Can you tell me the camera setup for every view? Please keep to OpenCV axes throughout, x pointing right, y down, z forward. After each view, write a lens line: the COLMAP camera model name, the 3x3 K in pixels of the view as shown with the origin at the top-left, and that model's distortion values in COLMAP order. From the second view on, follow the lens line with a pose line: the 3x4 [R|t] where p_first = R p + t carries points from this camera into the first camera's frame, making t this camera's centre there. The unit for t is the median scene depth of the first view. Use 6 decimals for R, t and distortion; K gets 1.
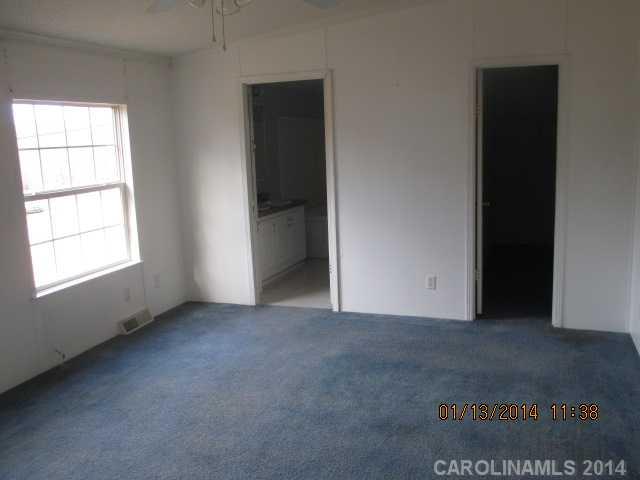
lens RADIAL K [[585.2, 0, 320.0], [0, 585.2, 240.0], [0, 0, 1]] dist [0.003221, 0.002084]
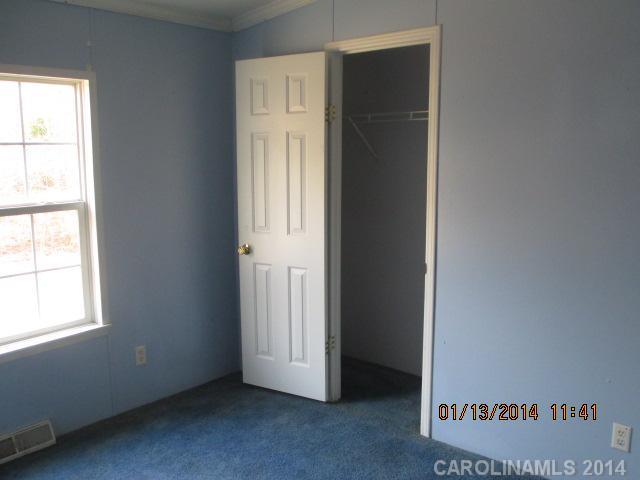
lens RADIAL K [[623.2, 0, 320.0], [0, 623.2, 240.0], [0, 0, 1]] dist [-0.003446, -0.002966]
pose [[0.917440, 0.098072, -0.385597, 0.166116], [-0.101360, 0.994779, 0.011846, -0.090910], [0.384745, 0.028216, 0.922591, 0.473663]]
